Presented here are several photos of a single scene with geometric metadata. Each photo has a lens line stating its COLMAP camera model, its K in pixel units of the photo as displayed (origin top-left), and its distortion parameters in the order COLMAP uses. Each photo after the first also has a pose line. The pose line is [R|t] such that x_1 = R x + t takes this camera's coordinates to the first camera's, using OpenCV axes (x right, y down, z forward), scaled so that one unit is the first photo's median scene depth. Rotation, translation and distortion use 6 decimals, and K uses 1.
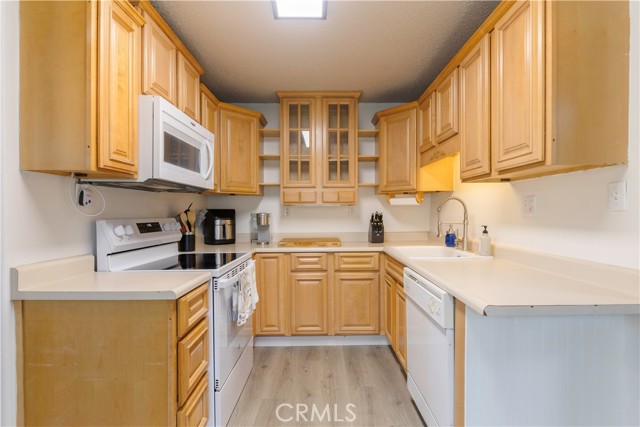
lens RADIAL K [[300.7, 0, 329.1], [0, 300.7, 215.8], [0, 0, 1]] dist [0.000852, -0.001394]
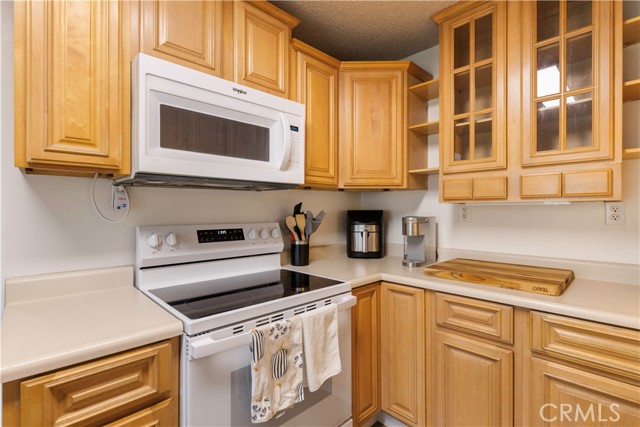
lens RADIAL K [[300.7, 0, 324.0], [0, 300.7, 211.0], [0, 0, 1]] dist [0.000852, -0.001394]
pose [[0.682194, 0.005868, -0.731148, 0.133047], [-0.010347, 0.999945, -0.001629, -0.020698], [0.731098, 0.008677, 0.682217, 0.472760]]
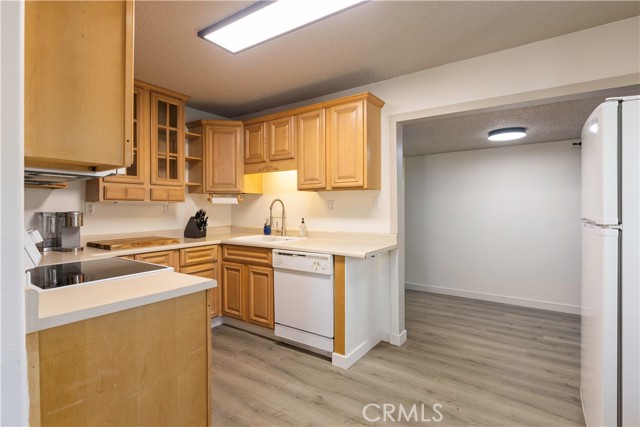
lens RADIAL K [[300.7, 0, 326.2], [0, 300.7, 208.0], [0, 0, 1]] dist [0.000852, -0.001394]
pose [[0.576434, 0.000662, 0.817143, -0.538664], [0.012129, 0.999883, -0.009366, -0.004219], [-0.817054, 0.015310, 0.576358, -0.007979]]
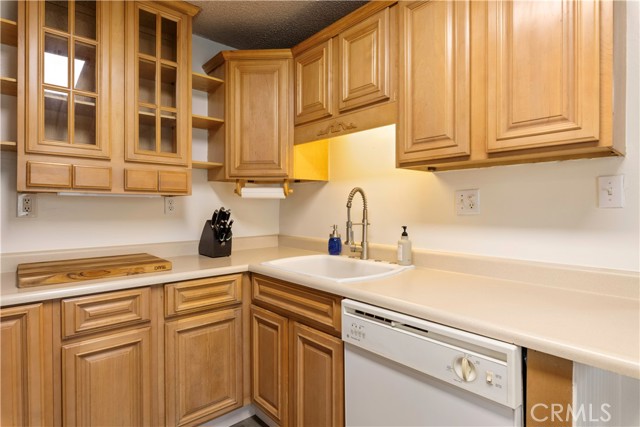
lens RADIAL K [[332.3, 0, 324.2], [0, 332.3, 209.8], [0, 0, 1]] dist [-0.006117, -0.001285]
pose [[0.757753, 0.000992, 0.652541, -0.151887], [0.005410, 0.999955, -0.007803, -0.003580], [-0.652519, 0.009443, 0.757713, 0.373083]]
